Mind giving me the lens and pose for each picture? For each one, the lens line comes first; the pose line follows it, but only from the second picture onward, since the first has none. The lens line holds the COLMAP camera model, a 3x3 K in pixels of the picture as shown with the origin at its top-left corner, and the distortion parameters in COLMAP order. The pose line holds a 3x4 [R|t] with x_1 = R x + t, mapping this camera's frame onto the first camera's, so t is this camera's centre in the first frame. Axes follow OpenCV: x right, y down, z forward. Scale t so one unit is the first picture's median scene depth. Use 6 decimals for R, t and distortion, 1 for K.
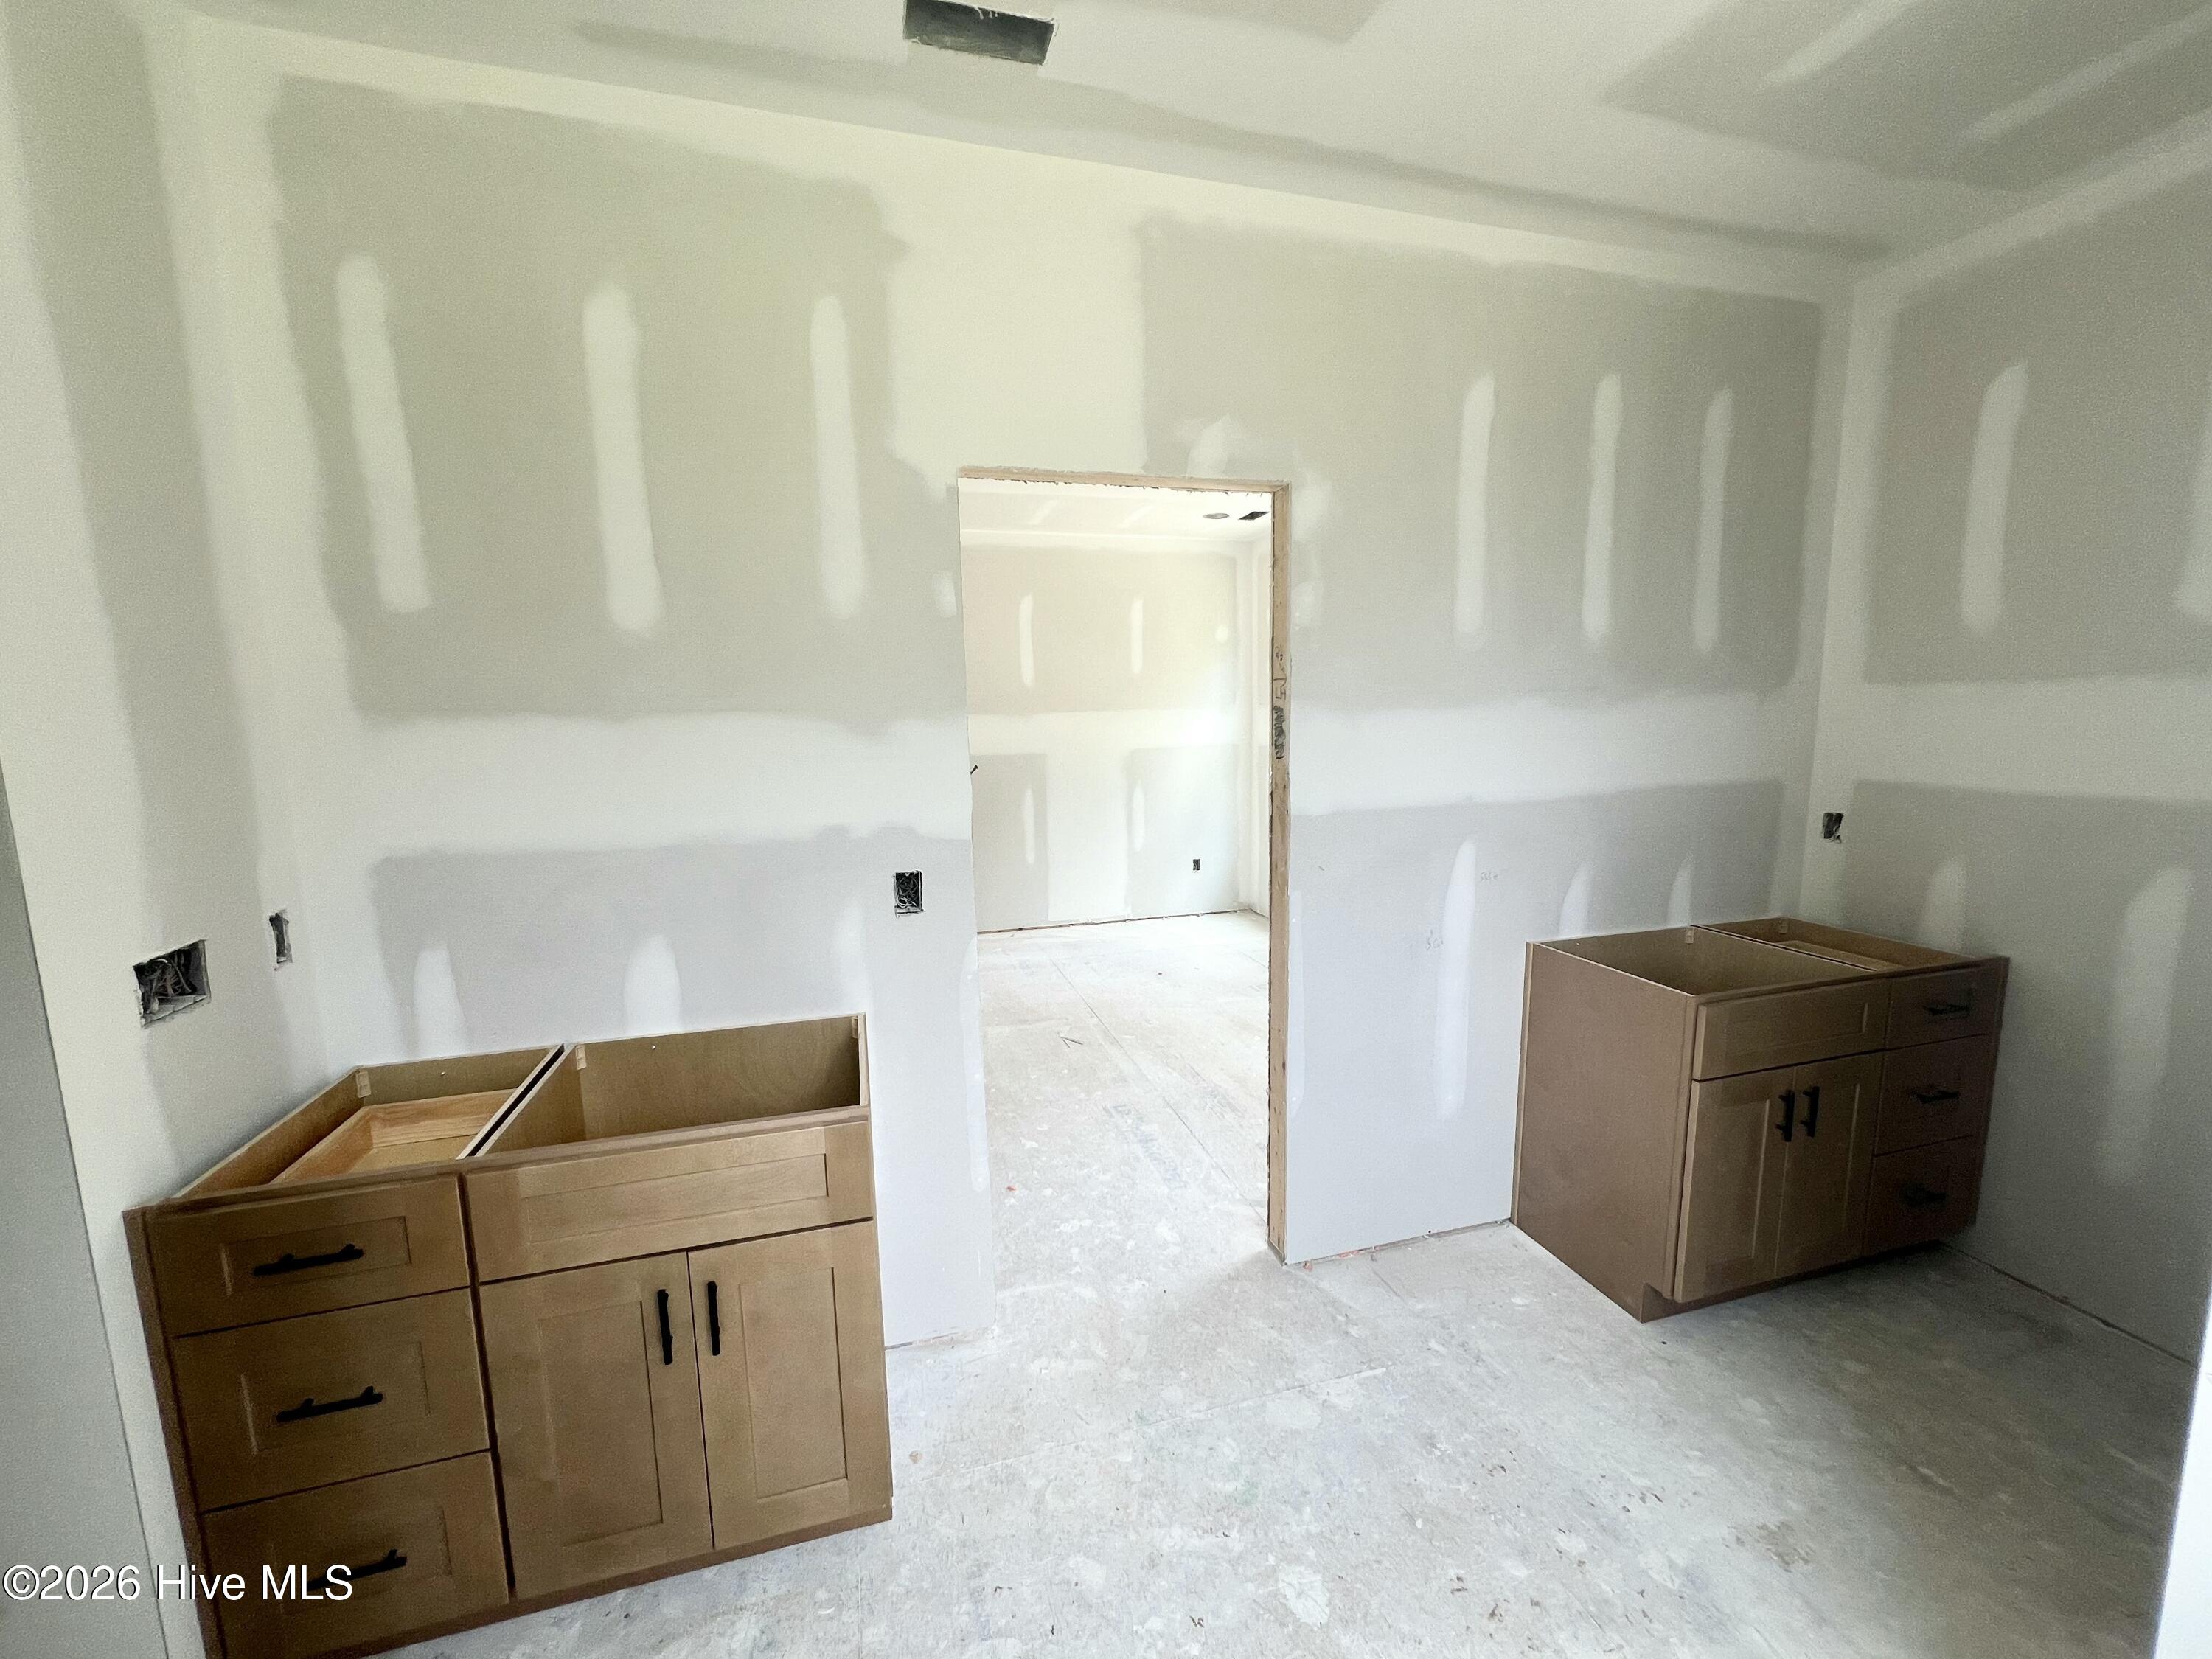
lens RADIAL K [[881.6, 0, 1109.7], [0, 881.6, 832.0], [0, 0, 1]] dist [-0.000154, -0.000017]
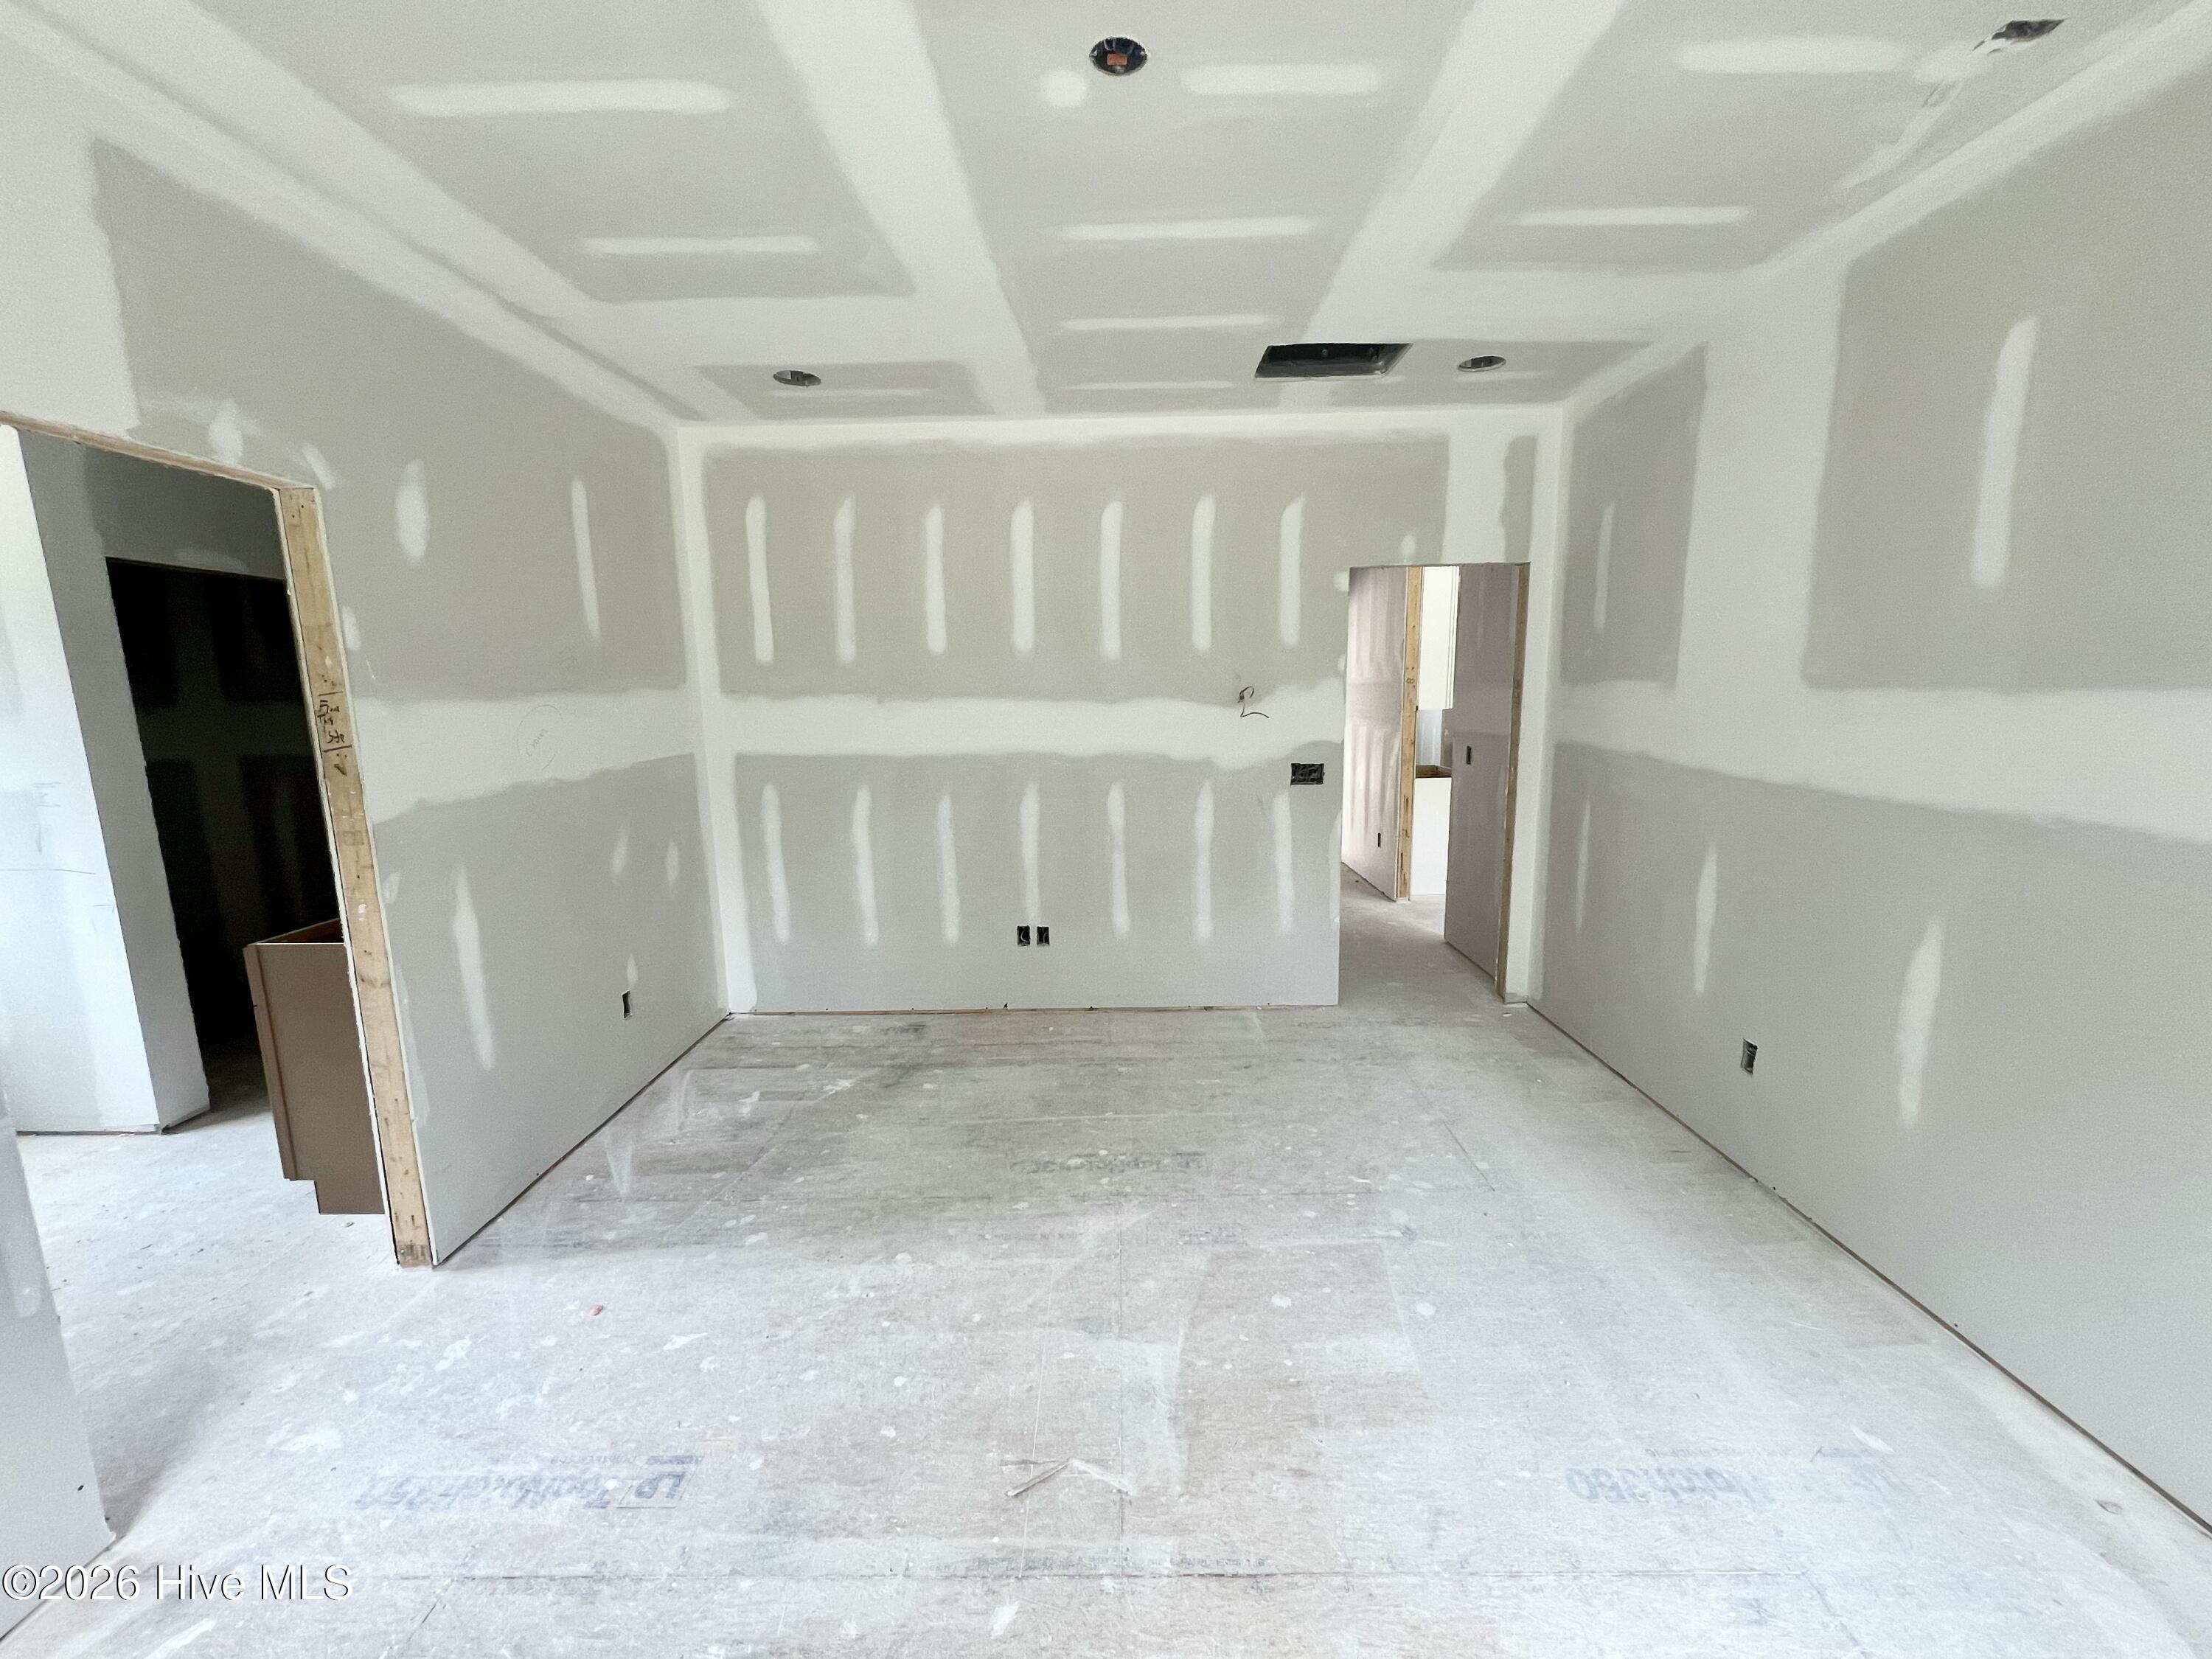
lens RADIAL K [[881.6, 0, 1112.0], [0, 881.6, 823.3], [0, 0, 1]] dist [-0.000154, -0.000017]
pose [[-0.284043, 0.175830, -0.942552, 0.390692], [-0.113781, 0.969914, 0.215223, -0.225154], [0.952037, 0.168377, -0.255491, 1.425256]]
